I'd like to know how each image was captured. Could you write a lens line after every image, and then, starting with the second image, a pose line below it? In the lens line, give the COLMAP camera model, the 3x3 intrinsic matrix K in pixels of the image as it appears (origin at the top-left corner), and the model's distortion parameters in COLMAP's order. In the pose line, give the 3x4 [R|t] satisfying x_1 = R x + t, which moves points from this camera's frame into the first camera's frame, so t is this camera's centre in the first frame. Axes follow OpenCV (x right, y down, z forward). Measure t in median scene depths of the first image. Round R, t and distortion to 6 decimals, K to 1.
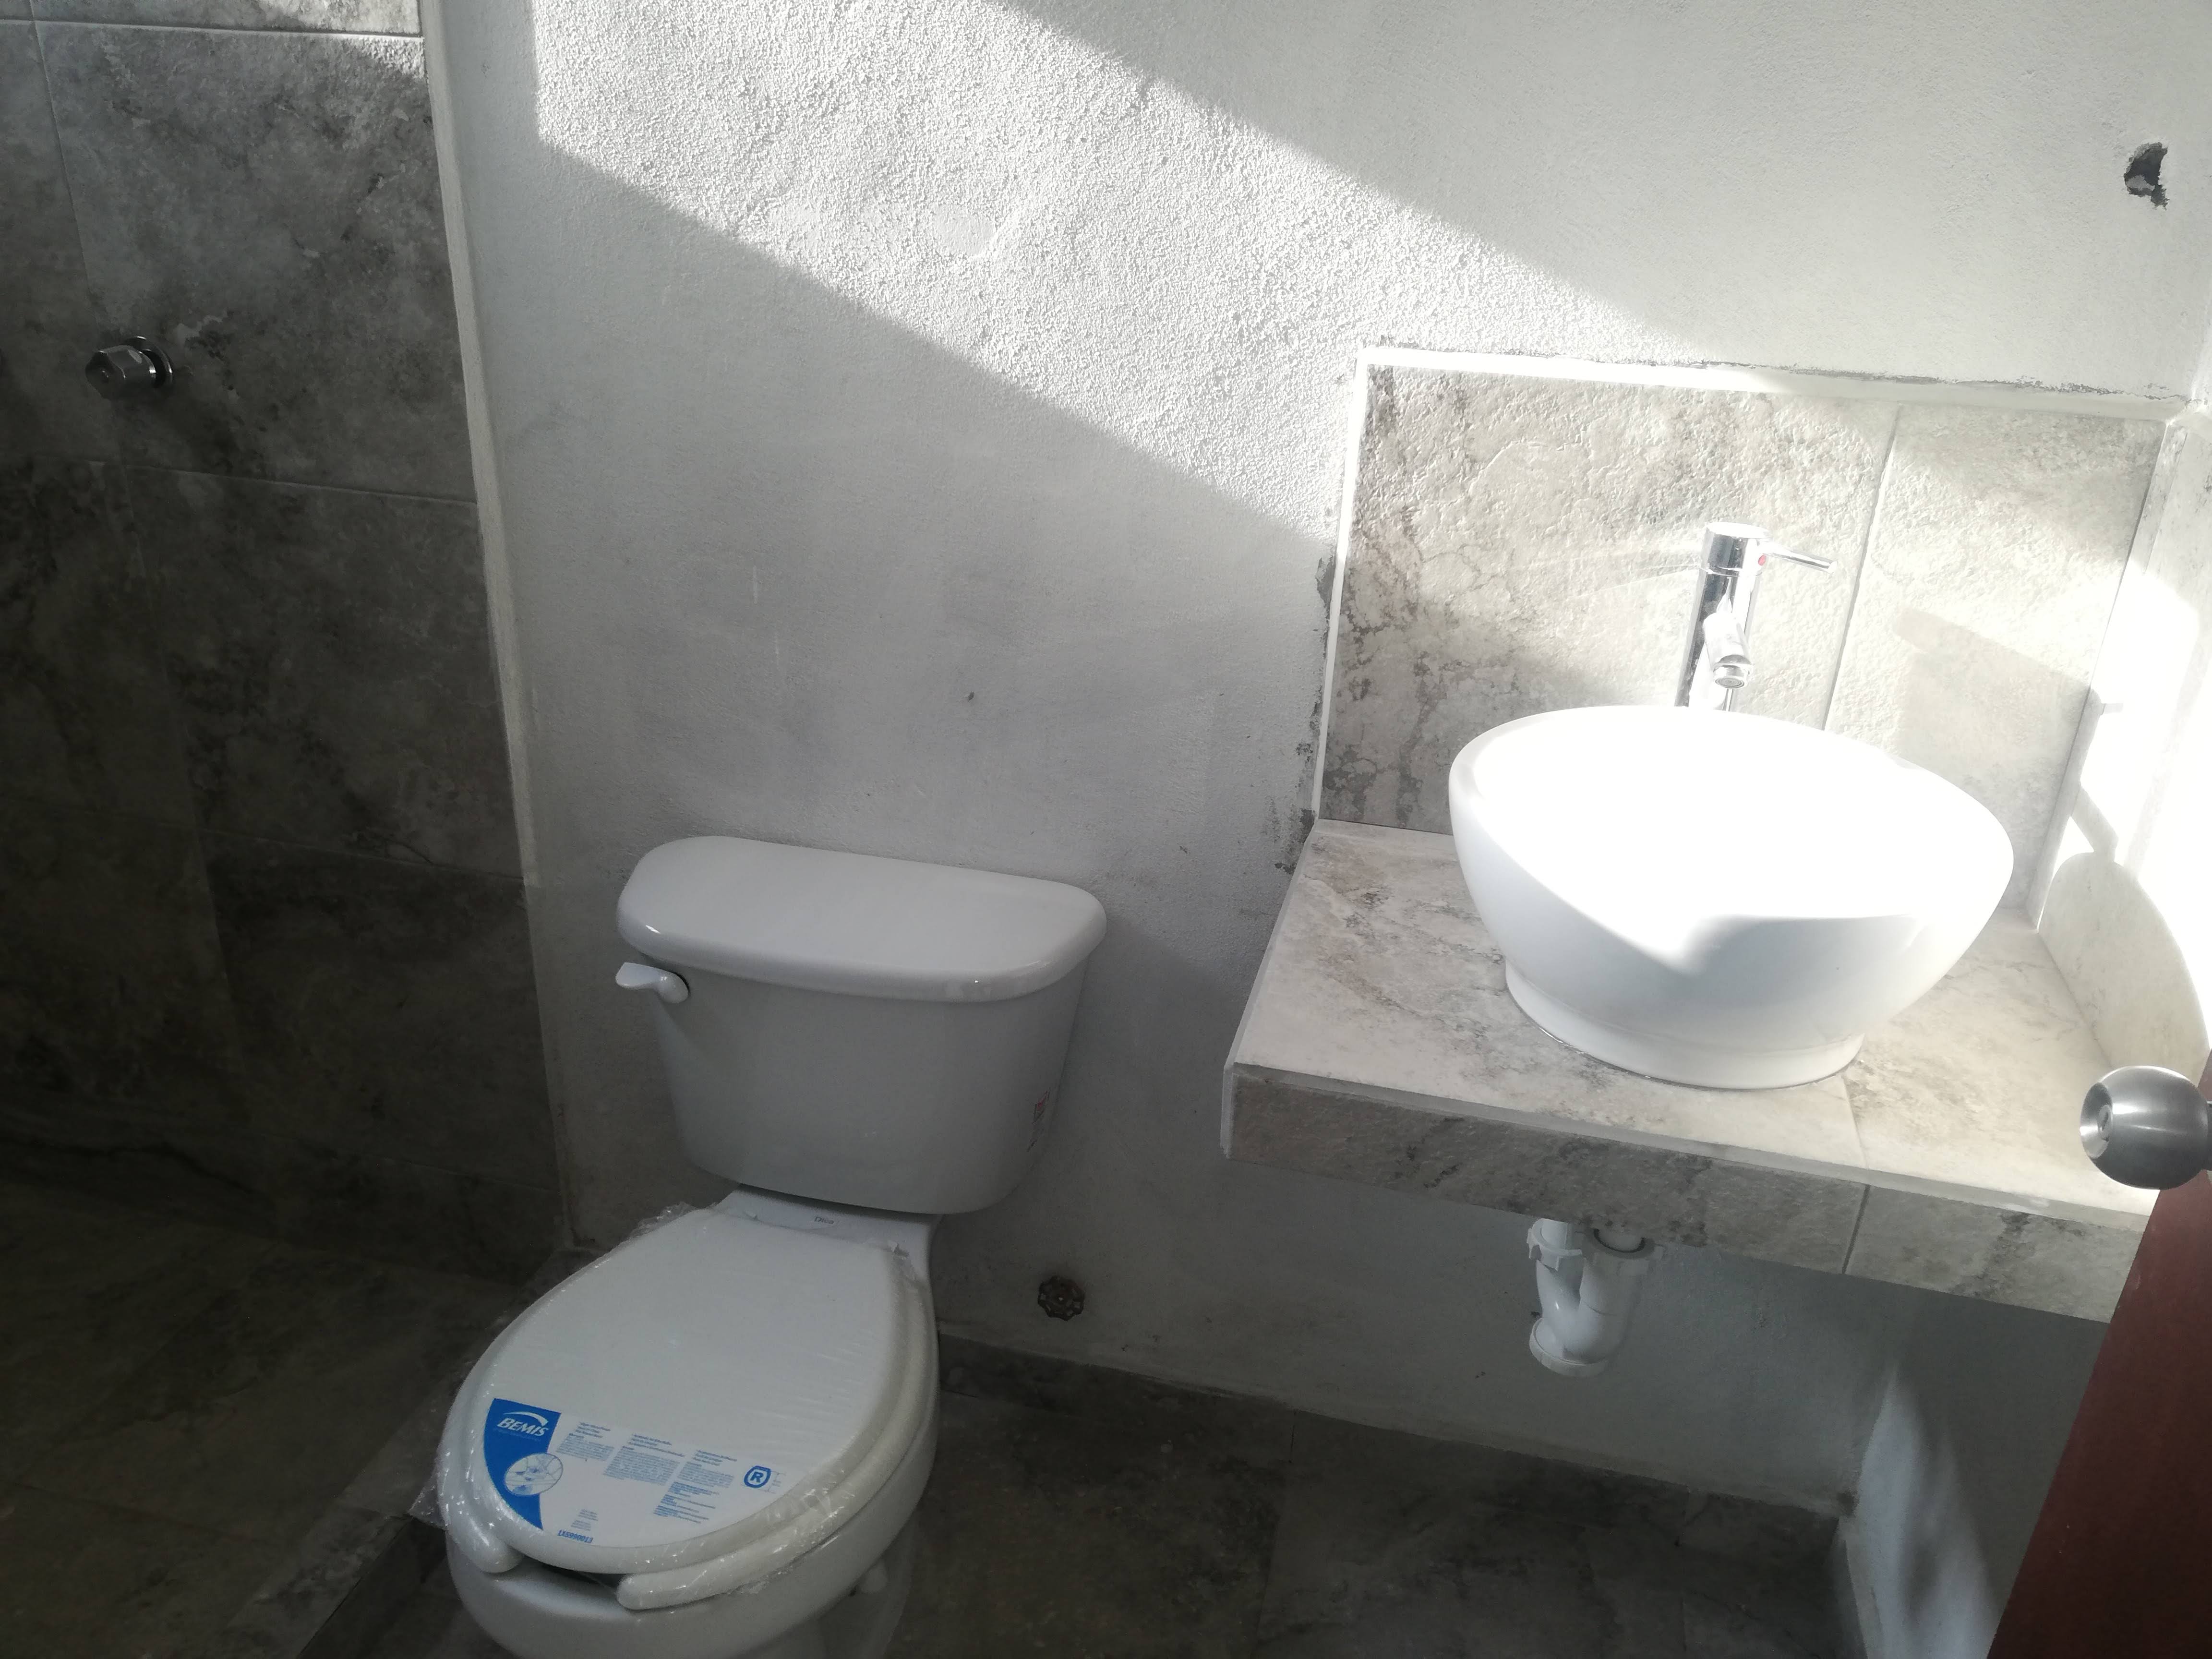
lens RADIAL K [[1656.5, 0, 1112.9], [0, 1656.5, 836.3], [0, 0, 1]] dist [0.054870, -0.075112]
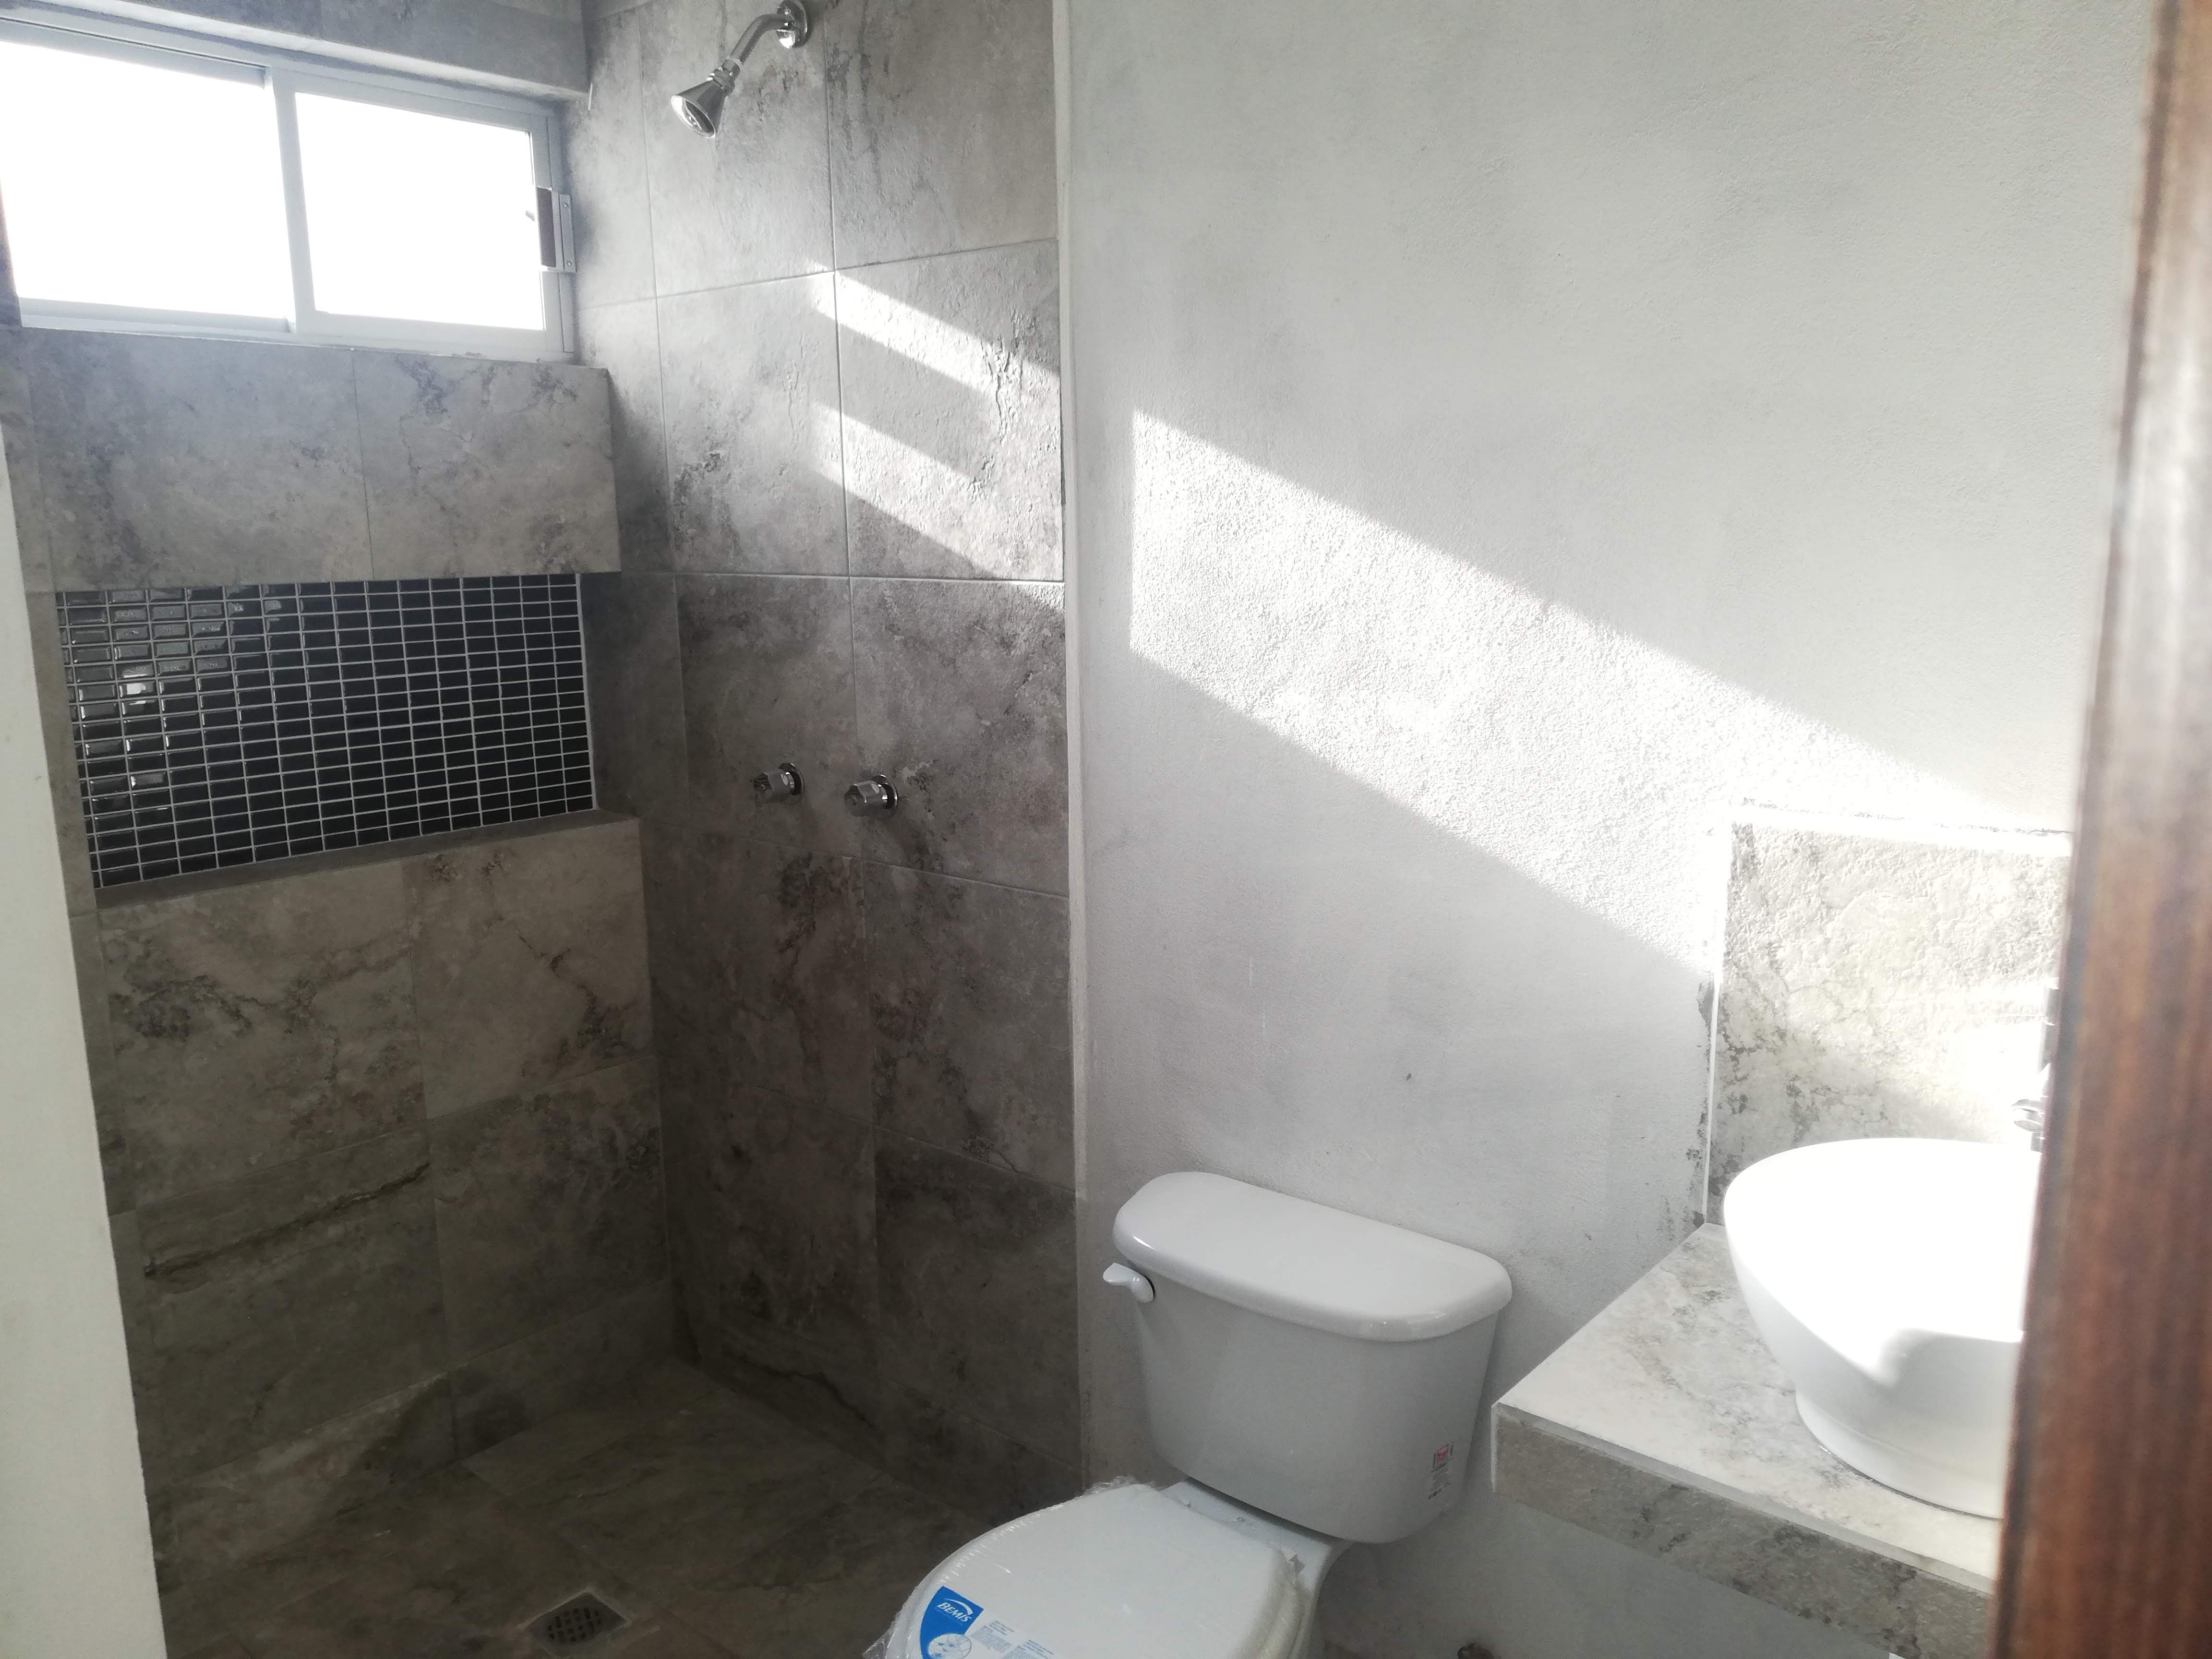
lens RADIAL K [[1656.5, 0, 1117.8], [0, 1656.5, 838.9], [0, 0, 1]] dist [0.054870, -0.075112]
pose [[0.899719, 0.035191, -0.435049, 0.255140], [-0.136596, 0.969378, -0.204078, 0.022610], [0.414546, 0.243038, 0.876975, -0.179999]]
